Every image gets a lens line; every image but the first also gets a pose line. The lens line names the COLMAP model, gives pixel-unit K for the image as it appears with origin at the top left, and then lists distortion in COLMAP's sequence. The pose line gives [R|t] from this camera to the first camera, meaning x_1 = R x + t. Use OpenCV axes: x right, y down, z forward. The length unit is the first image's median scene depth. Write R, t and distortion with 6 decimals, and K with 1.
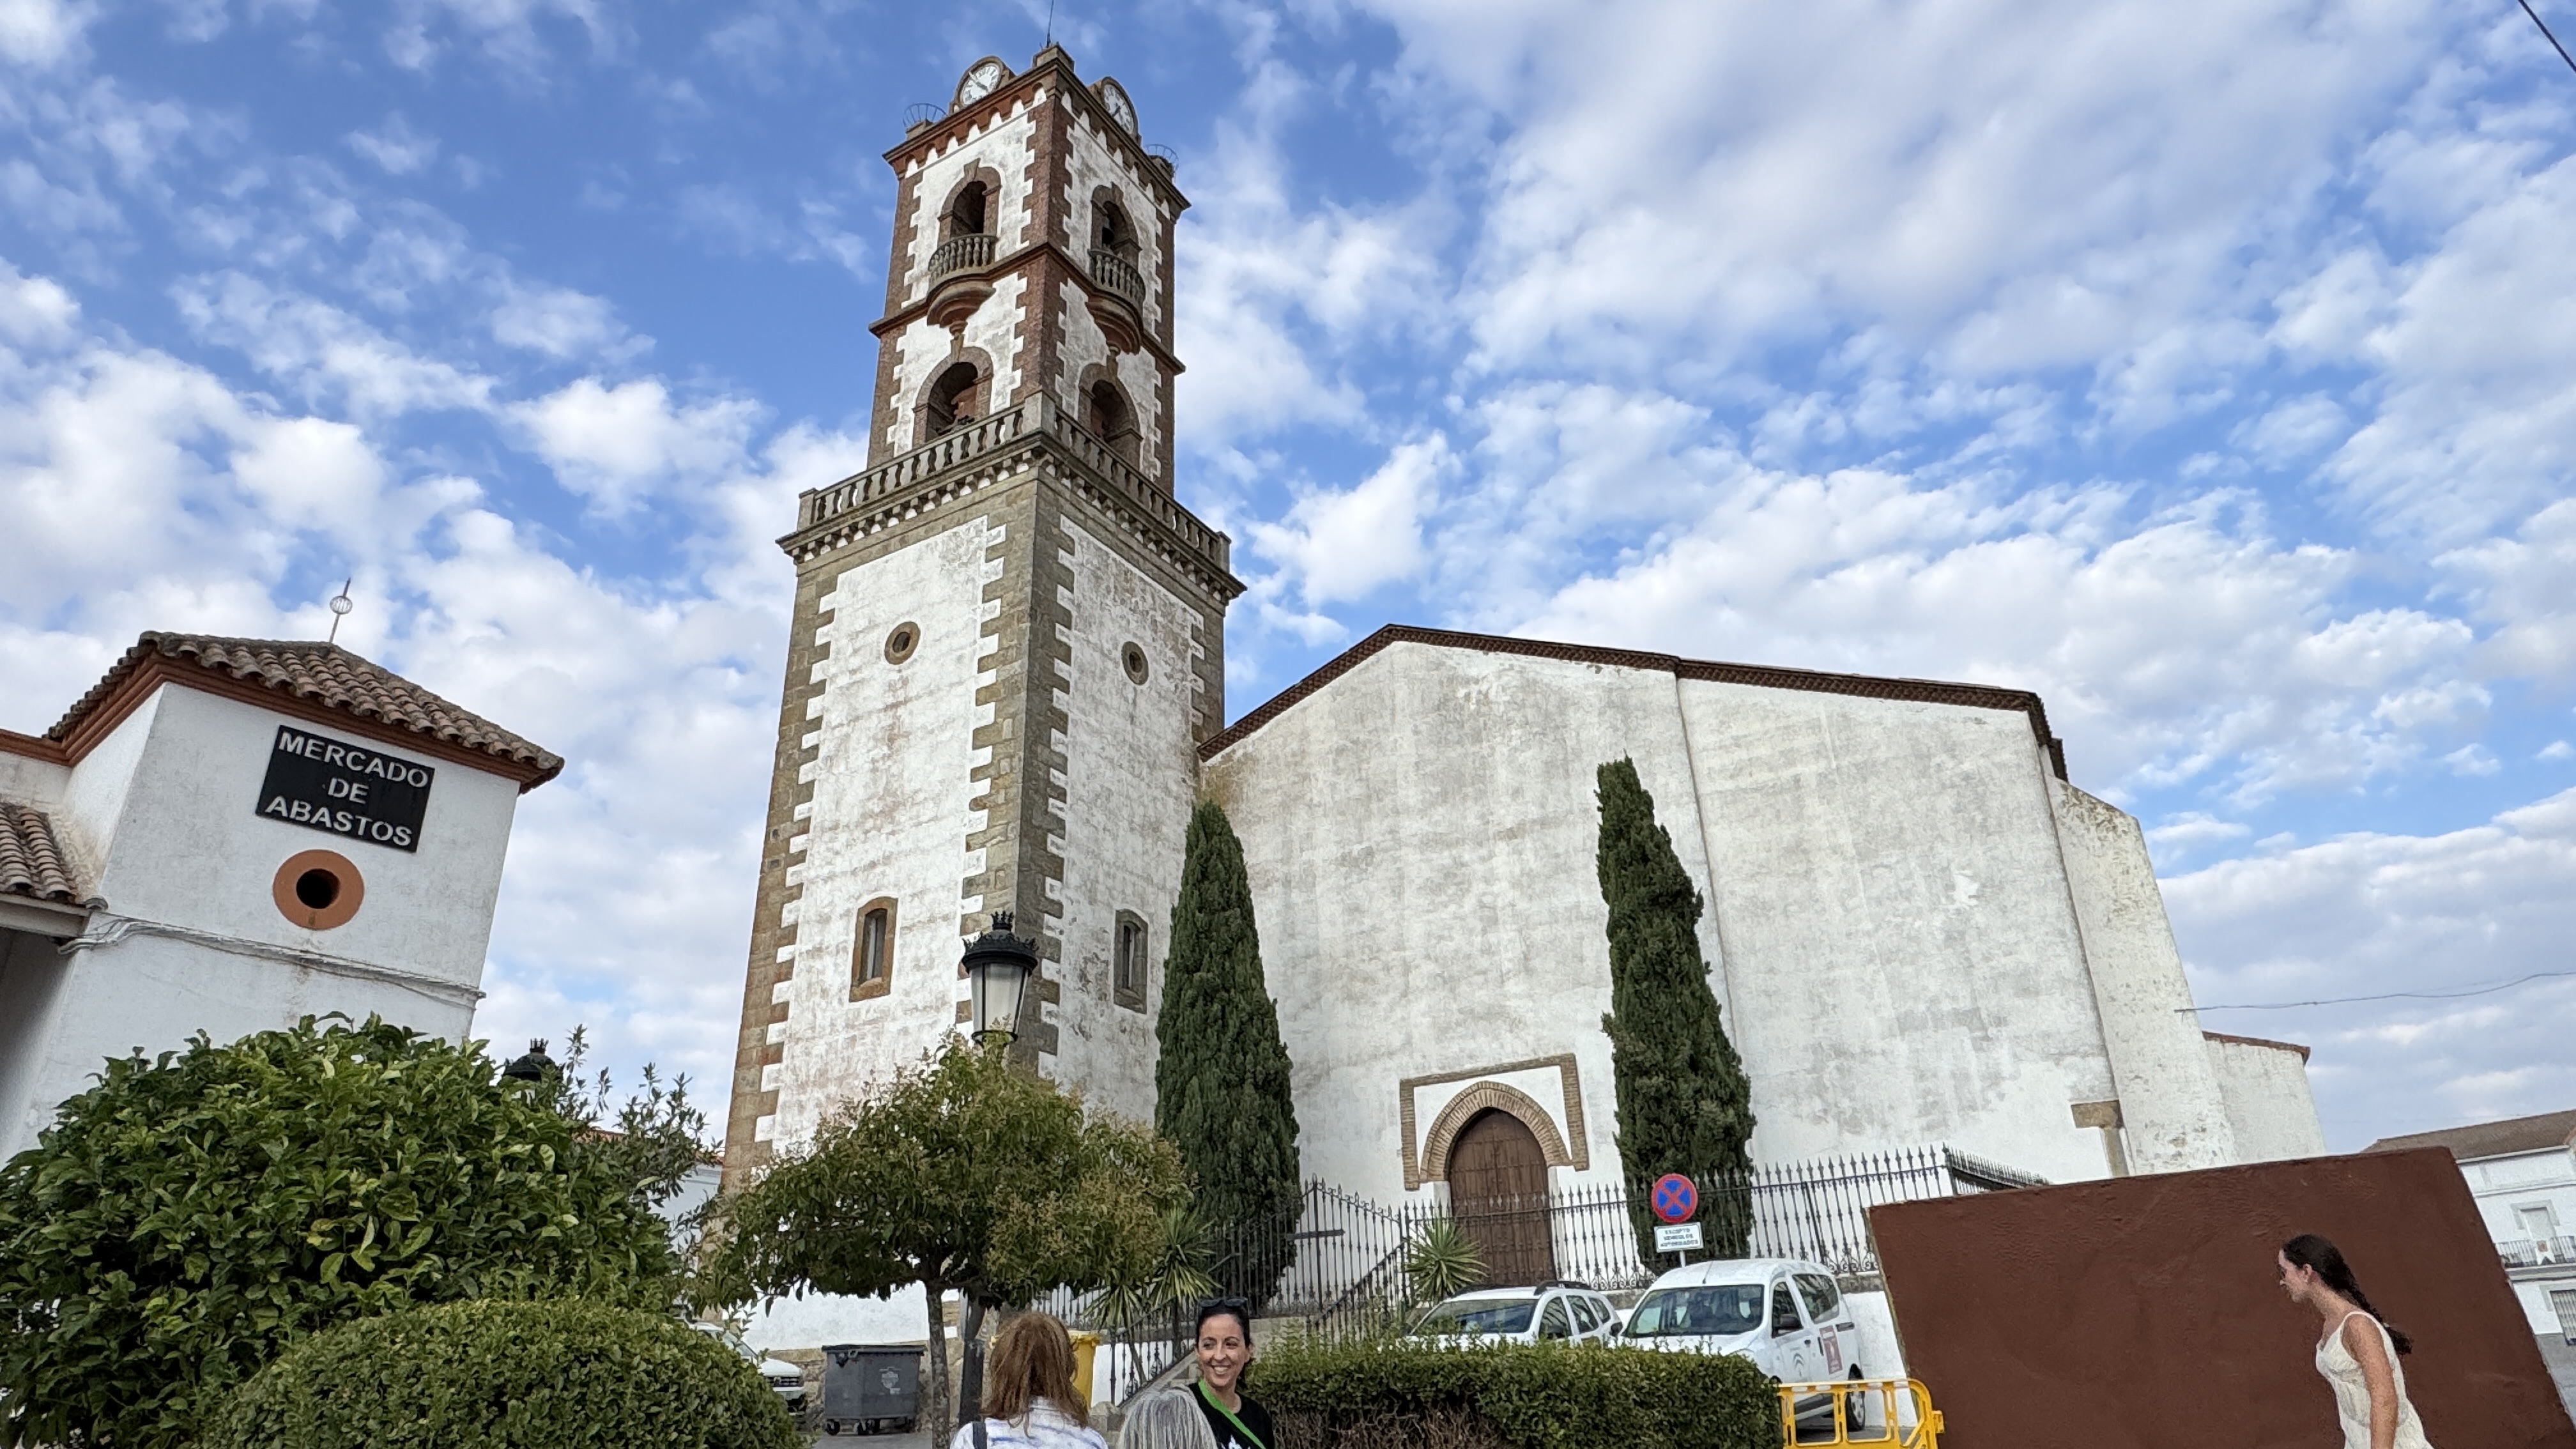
lens RADIAL K [[1492.7, 0, 1288.0], [0, 1492.7, 724.5], [0, 0, 1]] dist [-0.000813, -0.000083]
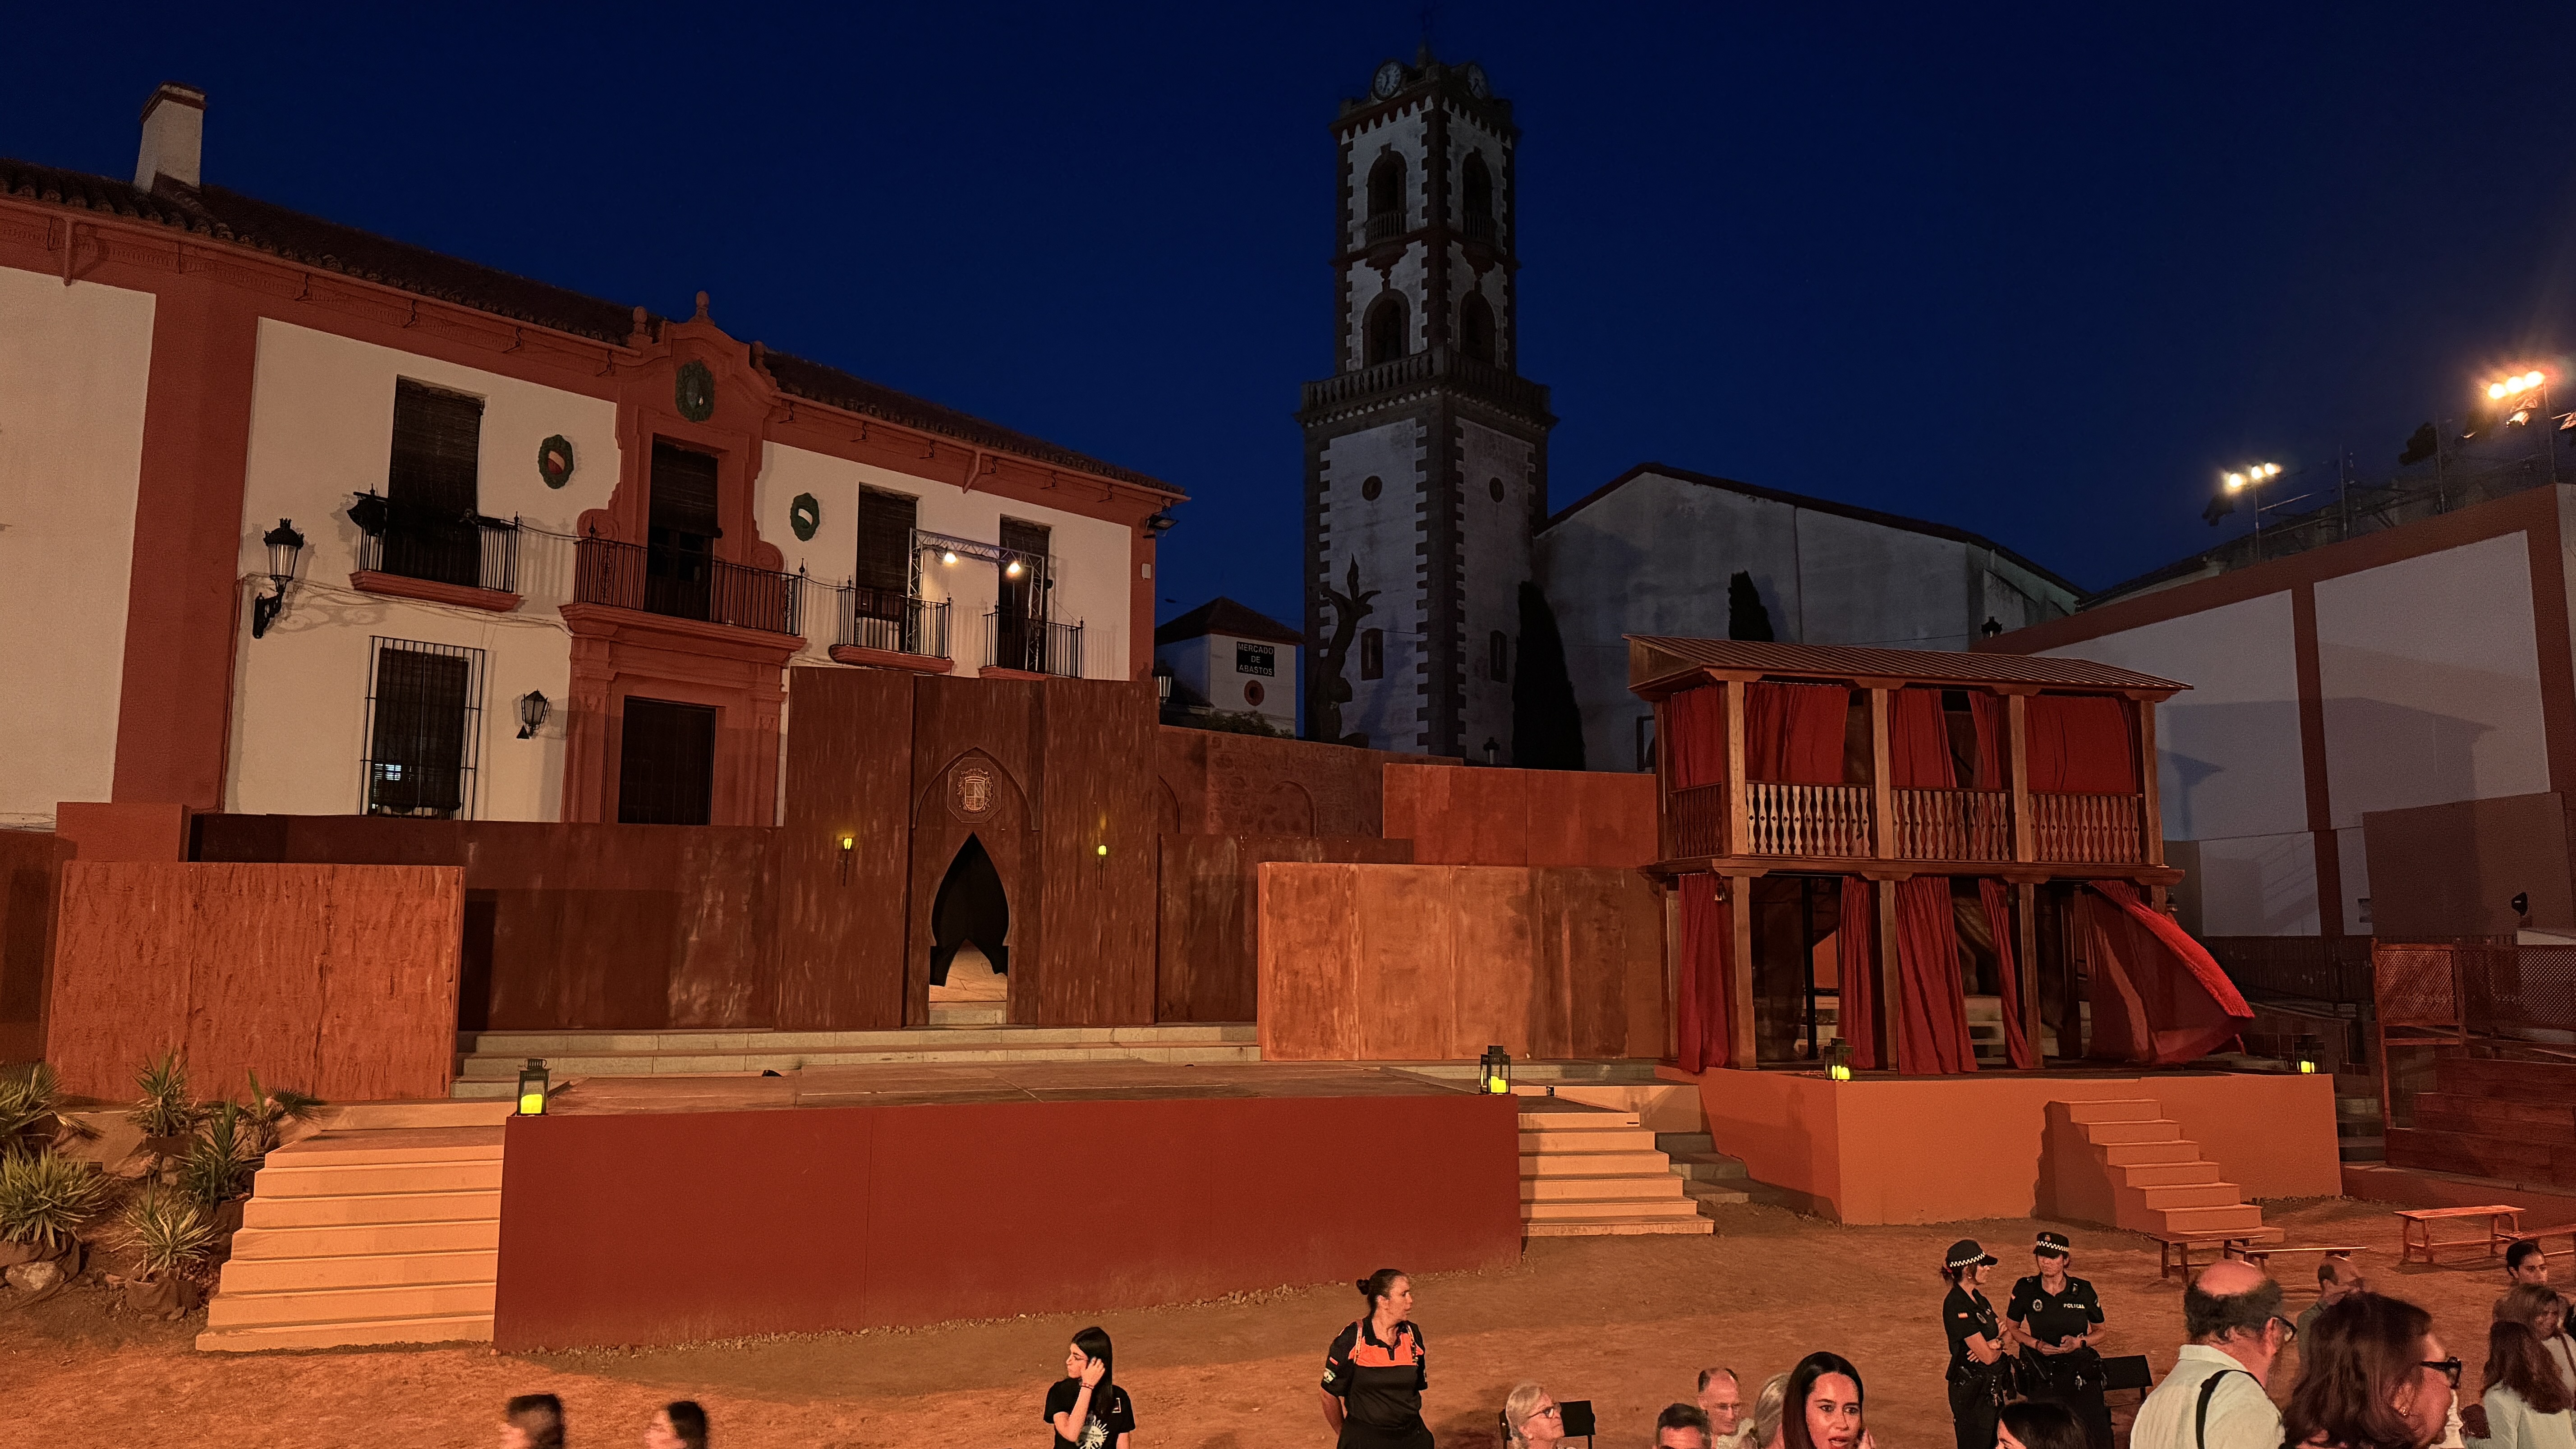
lens RADIAL K [[1938.1, 0, 1298.2], [0, 1938.1, 729.0], [0, 0, 1]] dist [0.100629, -0.163511]
pose [[0.984002, 0.009746, -0.177892, 0.082551], [0.046545, 0.949762, 0.309494, -0.507705], [0.171972, -0.312823, 0.934113, -1.335537]]
